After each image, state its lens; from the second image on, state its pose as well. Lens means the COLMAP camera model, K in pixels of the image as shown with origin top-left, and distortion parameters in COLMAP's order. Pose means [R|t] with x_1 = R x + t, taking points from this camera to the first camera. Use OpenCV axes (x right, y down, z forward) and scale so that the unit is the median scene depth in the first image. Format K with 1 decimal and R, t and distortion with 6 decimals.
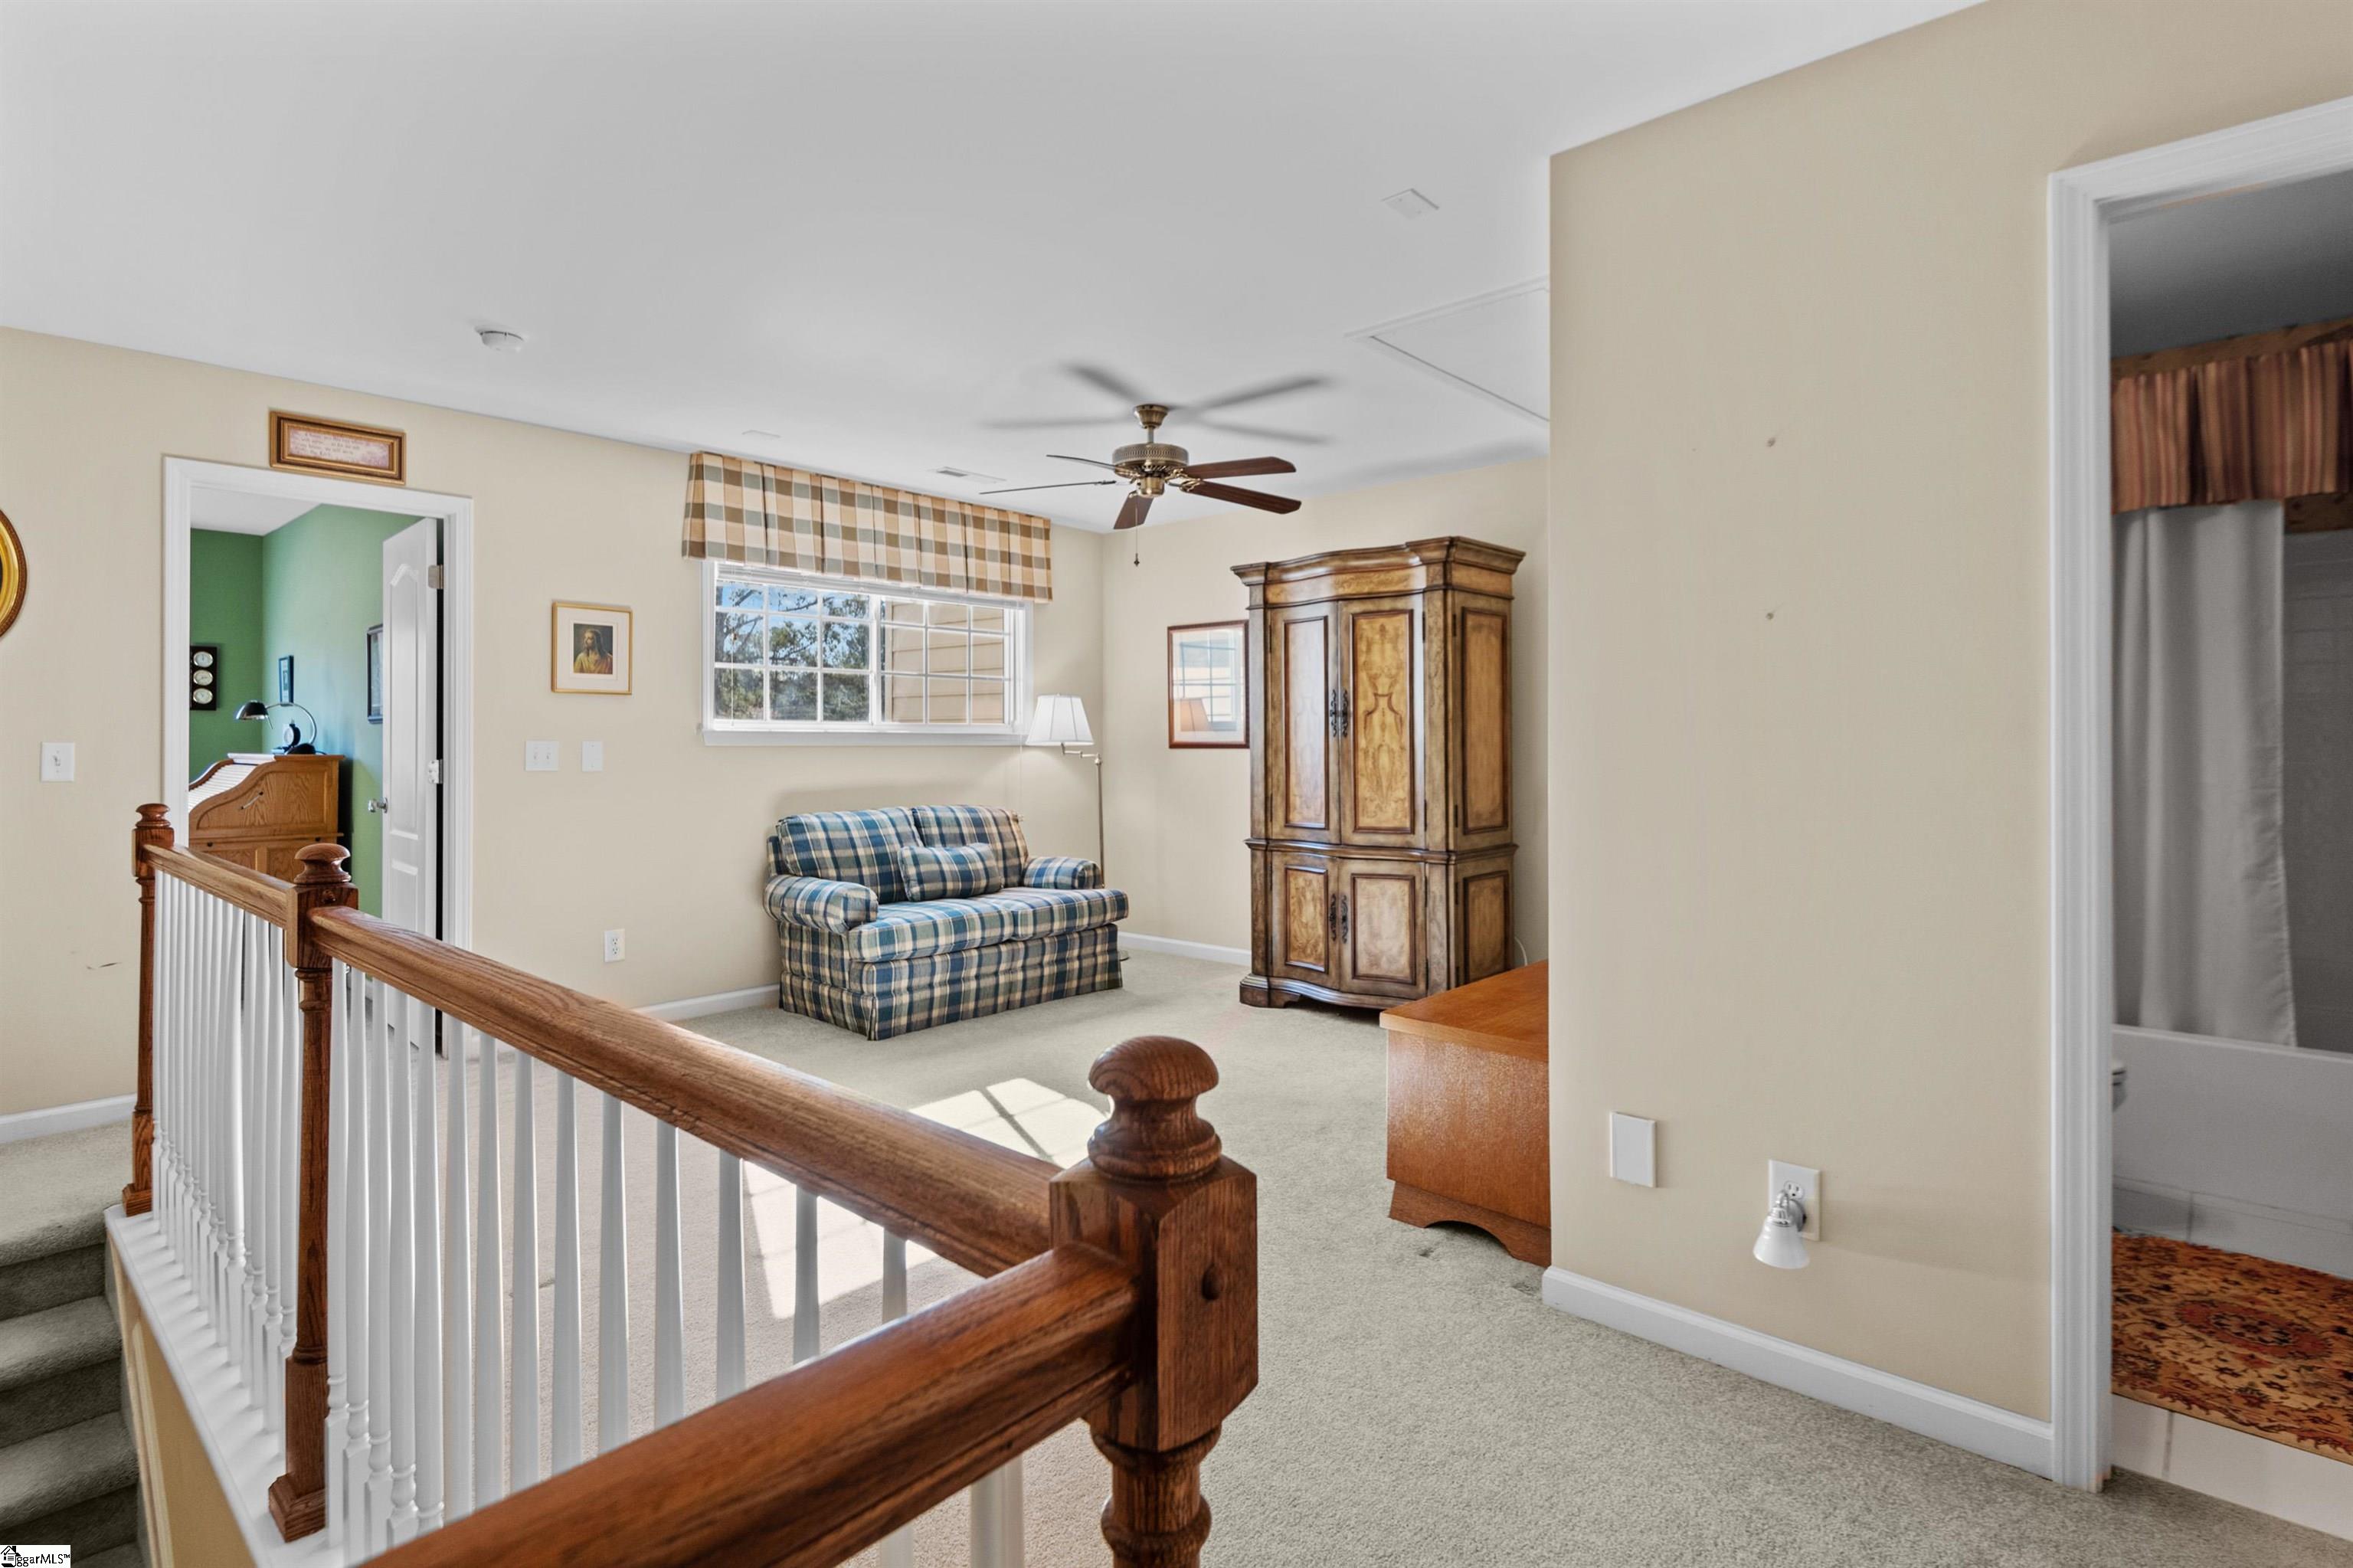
lens RADIAL K [[1111.0, 0, 1181.7], [0, 1111.0, 727.8], [0, 0, 1]] dist [-0.000304, 0.000015]
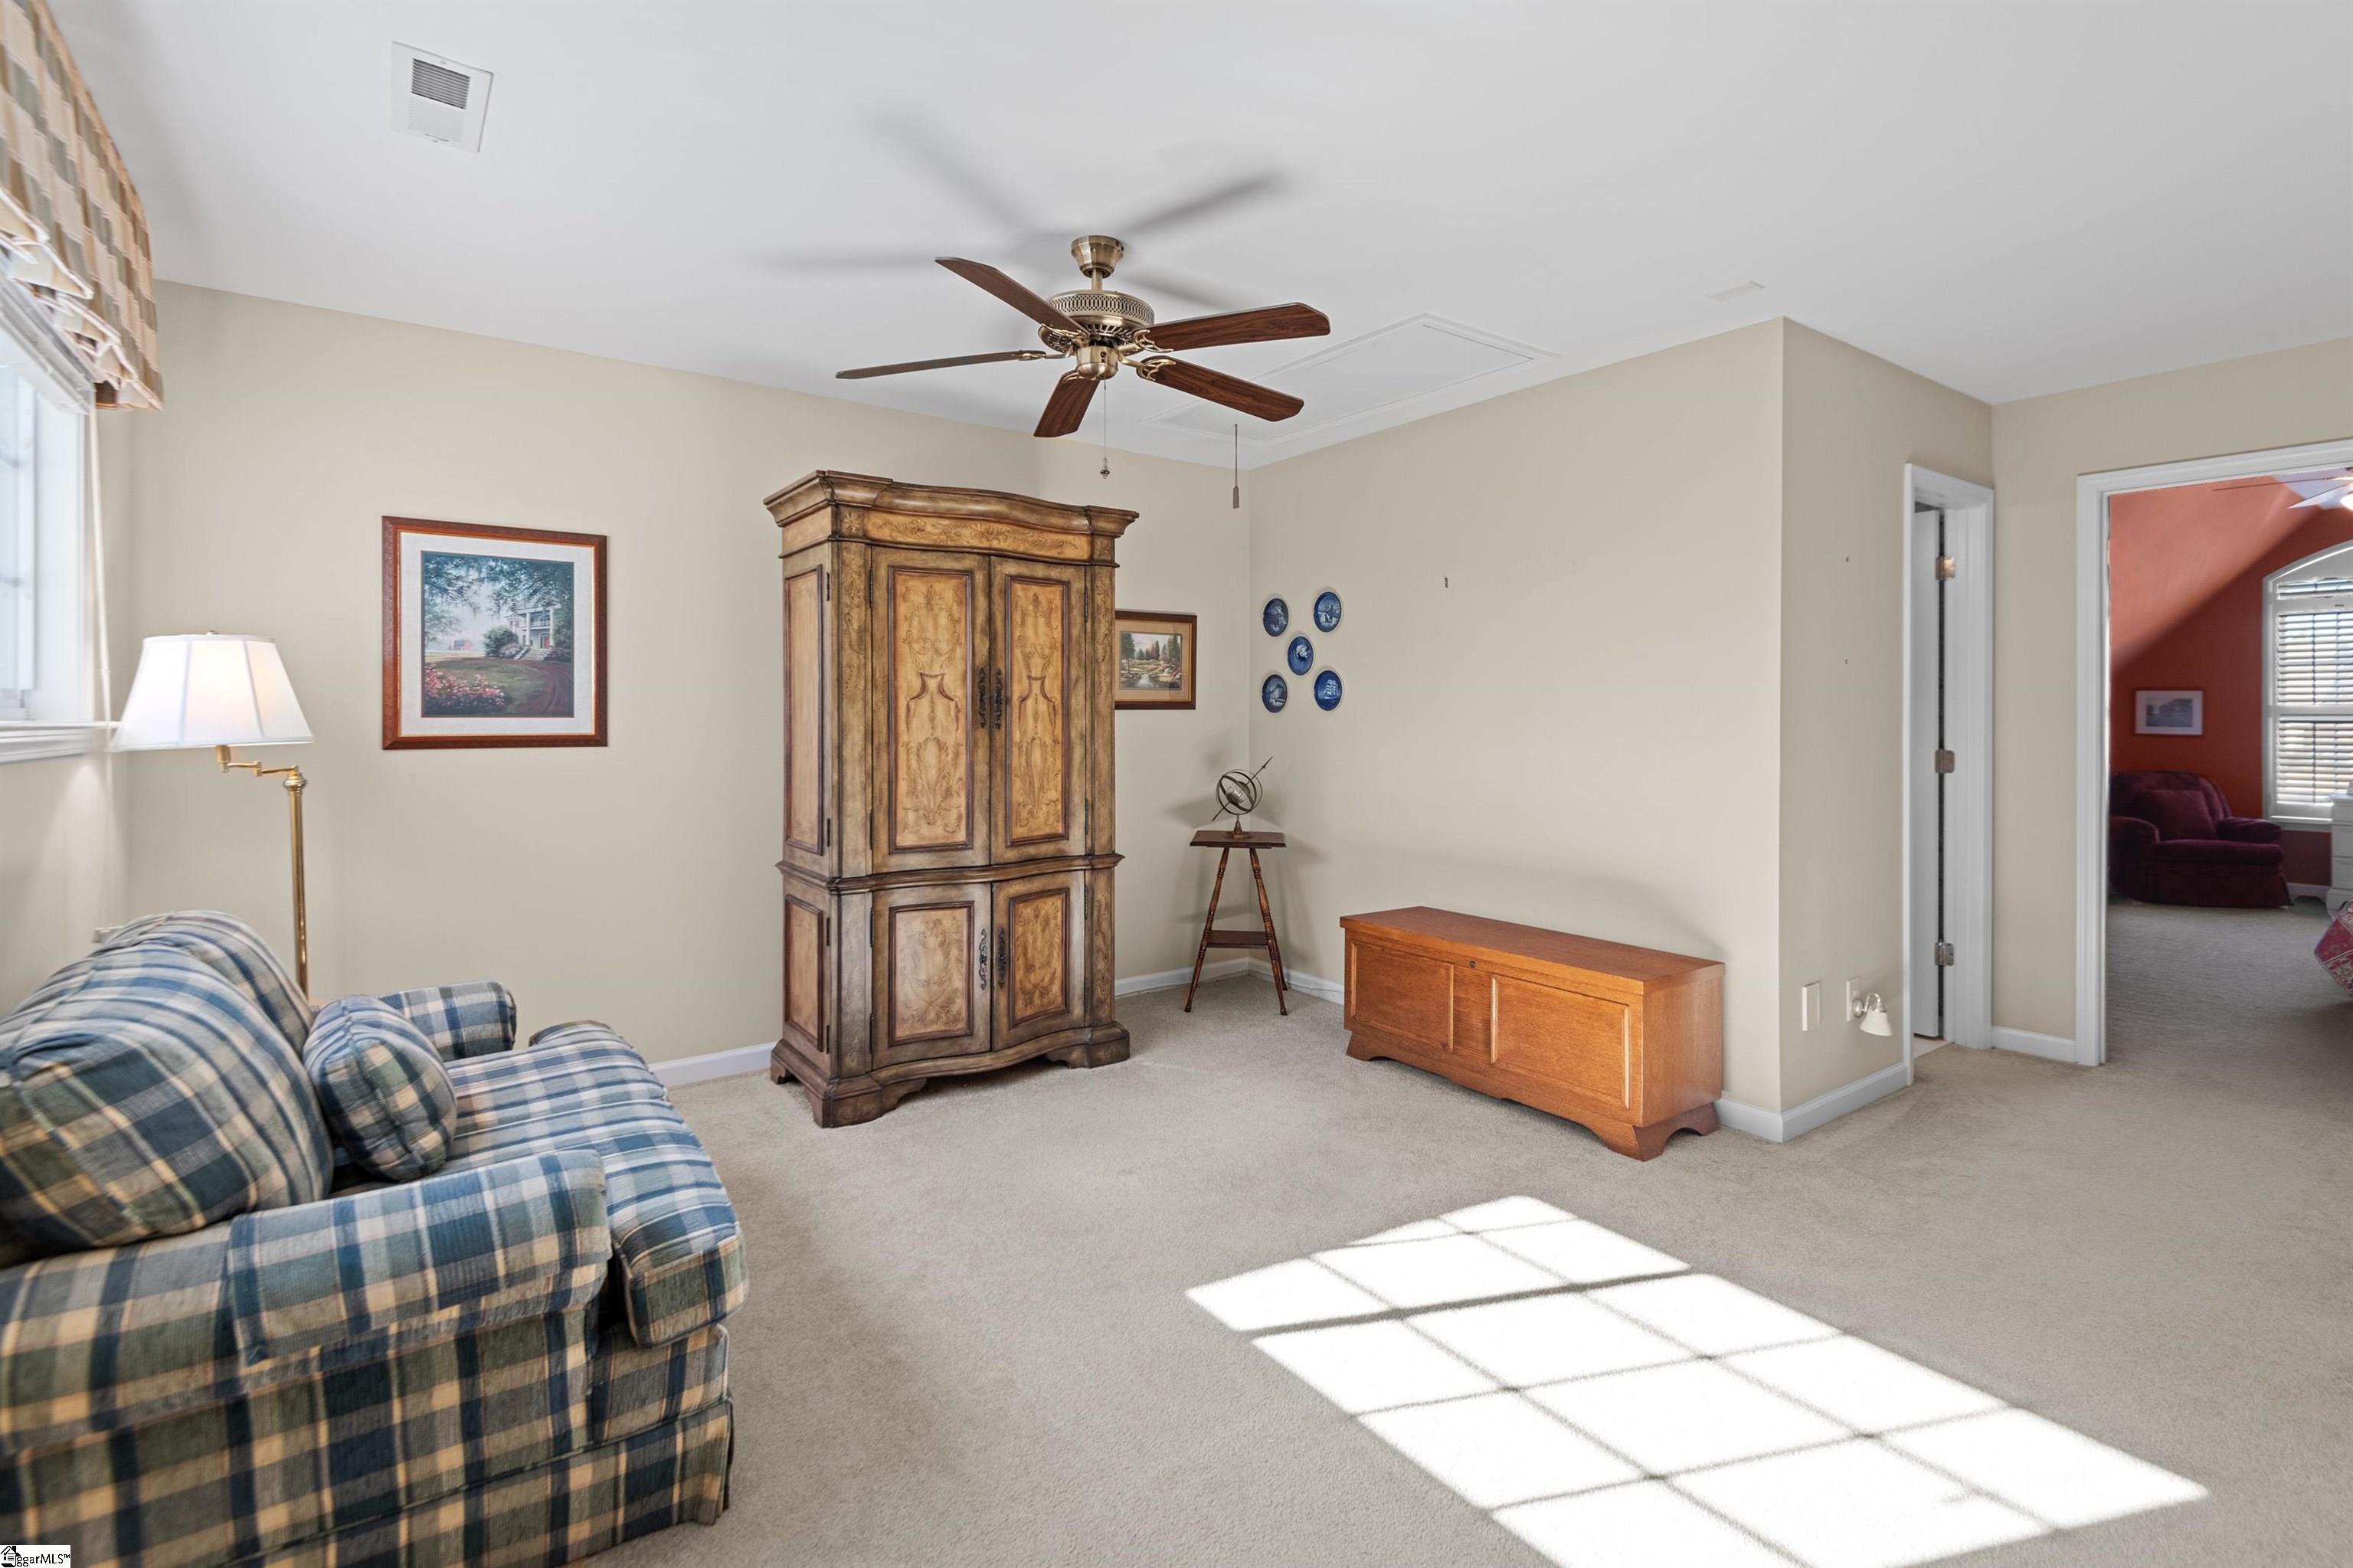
lens RADIAL K [[1062.5, 0, 1171.2], [0, 1062.5, 720.2], [0, 0, 1]] dist [0.022366, -0.022031]
pose [[0.227891, -0.001029, 0.973686, -0.572933], [-0.011208, 0.999930, 0.003680, -0.002092], [-0.973622, -0.011752, 0.227864, 0.718116]]
